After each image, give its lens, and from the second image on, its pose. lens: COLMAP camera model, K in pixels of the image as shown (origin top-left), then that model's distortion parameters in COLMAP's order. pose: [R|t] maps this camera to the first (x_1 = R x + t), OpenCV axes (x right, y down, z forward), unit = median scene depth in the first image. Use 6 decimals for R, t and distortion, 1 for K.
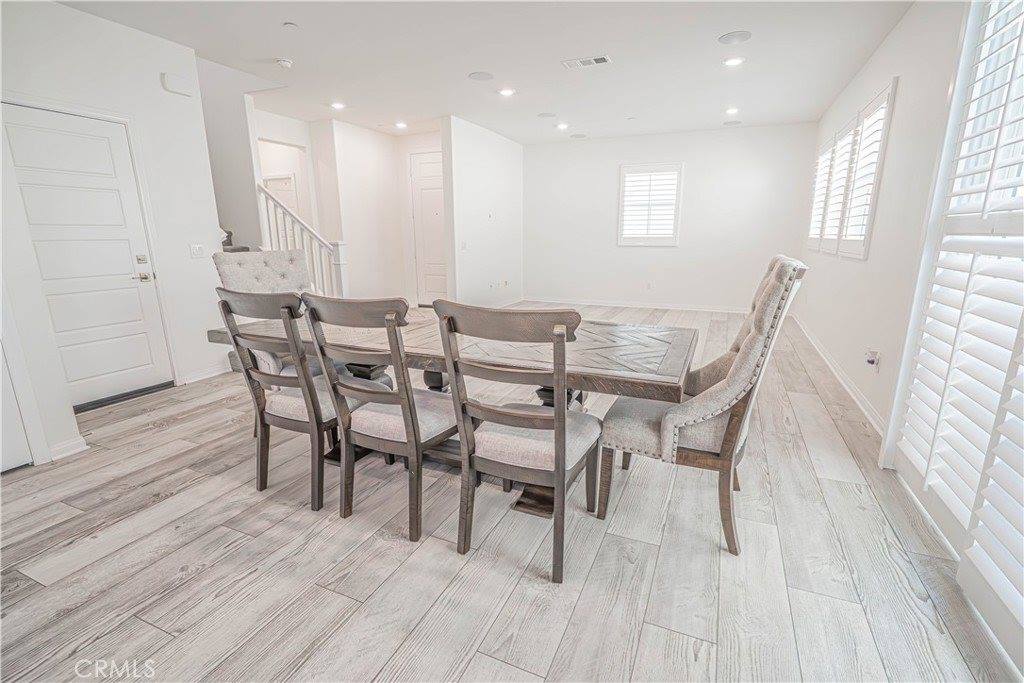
lens RADIAL K [[471.9, 0, 516.3], [0, 471.9, 343.7], [0, 0, 1]] dist [0.002971, 0.000456]
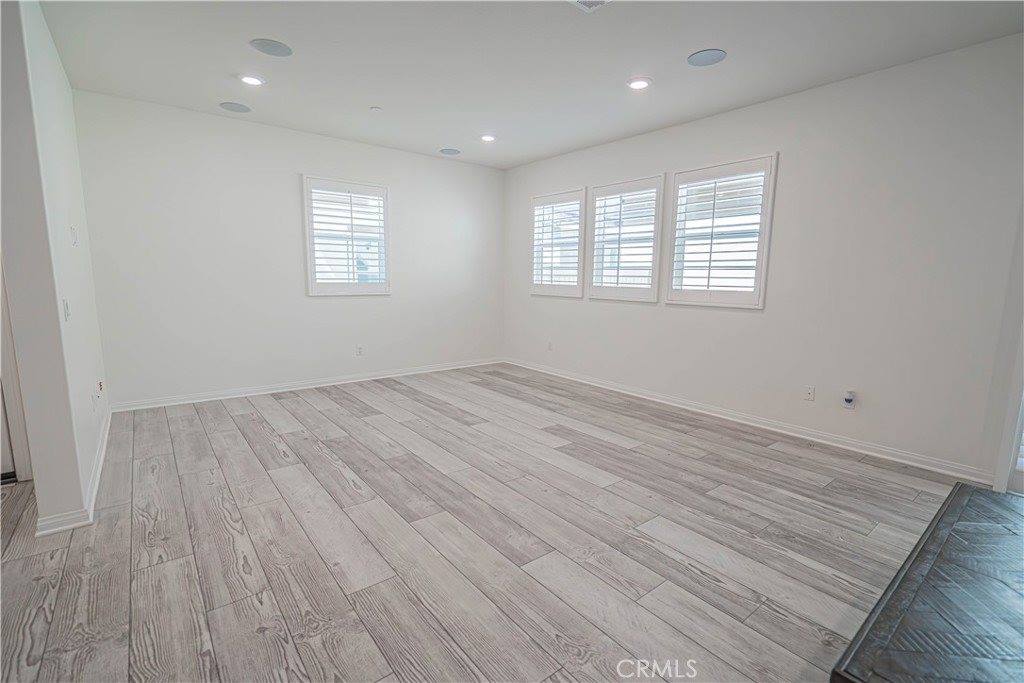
lens RADIAL K [[468.1, 0, 516.2], [0, 468.1, 346.4], [0, 0, 1]] dist [-0.003371, 0.000125]
pose [[0.460330, -0.120878, 0.879480, -0.338719], [0.185518, 0.981911, 0.037855, -0.163571], [-0.868147, 0.145734, 0.474428, 0.675861]]
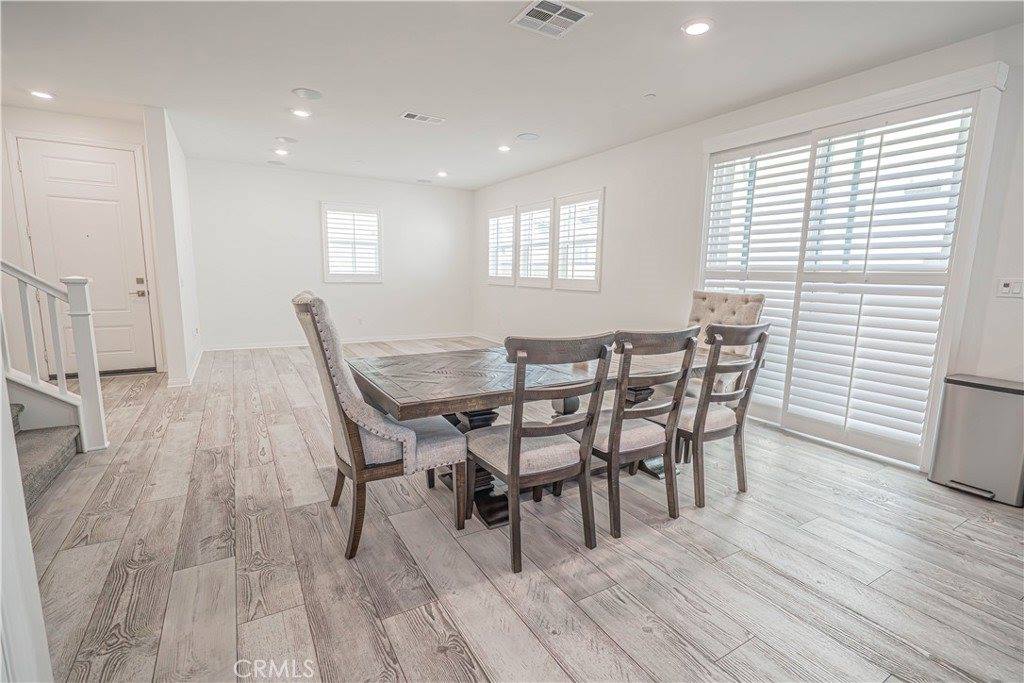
lens RADIAL K [[468.1, 0, 516.2], [0, 468.1, 346.4], [0, 0, 1]] dist [-0.003371, 0.000125]
pose [[0.575979, -0.111869, 0.809774, -0.520655], [0.163760, 0.986302, 0.019777, -0.047157], [-0.800894, 0.121217, 0.586409, 0.202462]]
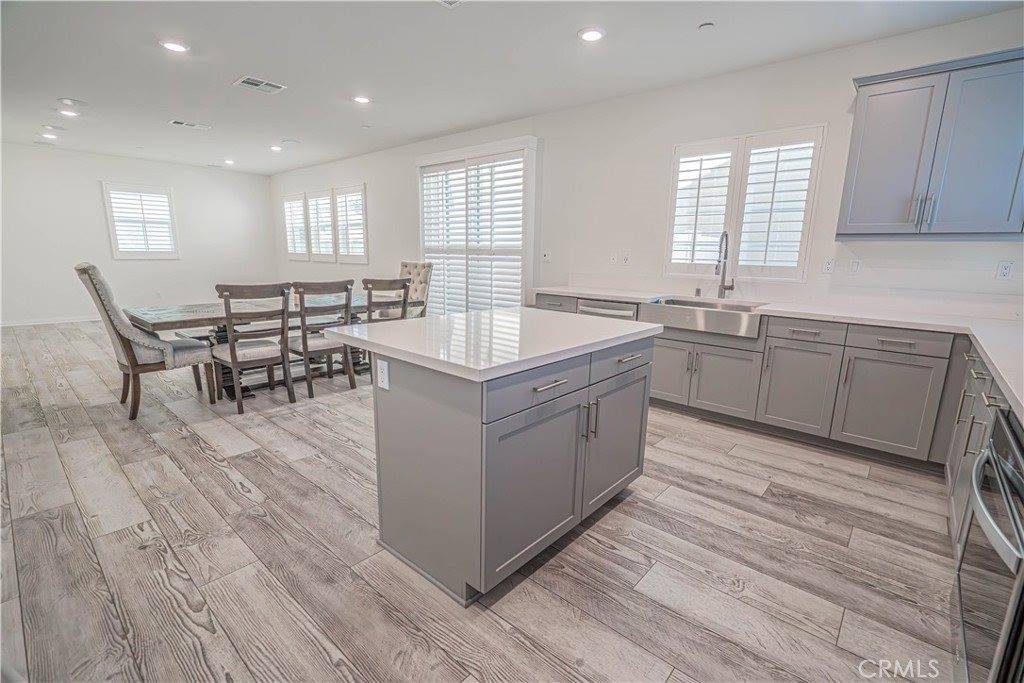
lens RADIAL K [[458.2, 0, 516.4], [0, 458.2, 346.0], [0, 0, 1]] dist [-0.003113, 0.000330]
pose [[0.296392, -0.183822, 0.937209, -0.730098], [0.199467, 0.971577, 0.127482, 0.035371], [-0.934005, 0.149157, 0.324634, -0.168150]]
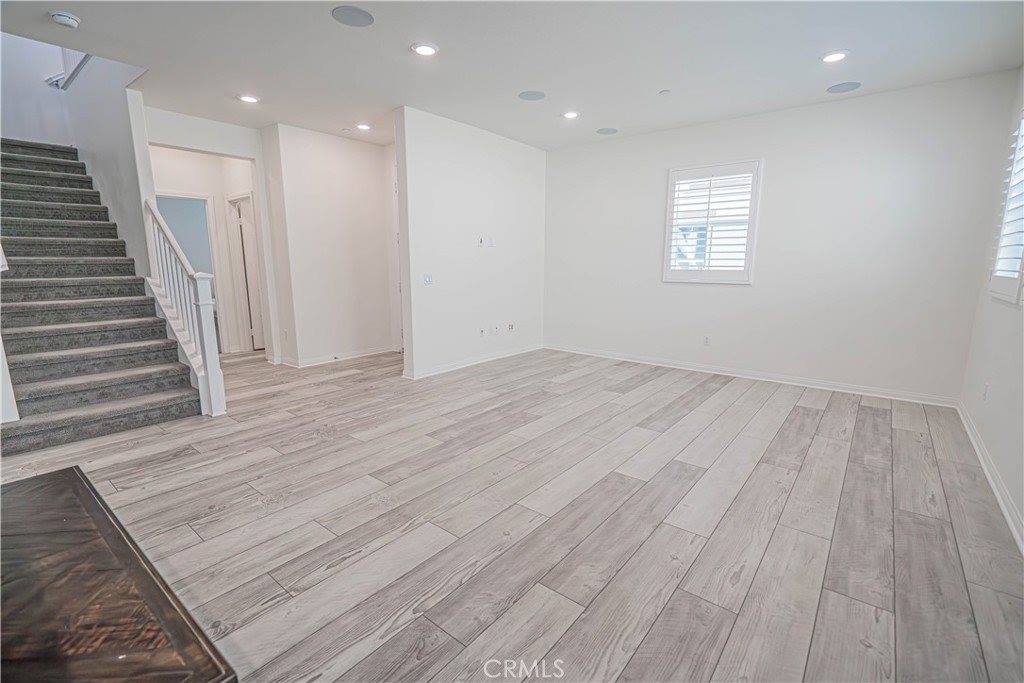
lens RADIAL K [[458.2, 0, 516.4], [0, 458.2, 346.0], [0, 0, 1]] dist [-0.003113, 0.000330]
pose [[0.966775, 0.053638, -0.249940, 0.263162], [-0.065170, 0.997147, -0.038090, -0.104031], [0.247184, 0.053113, 0.967512, 0.420007]]
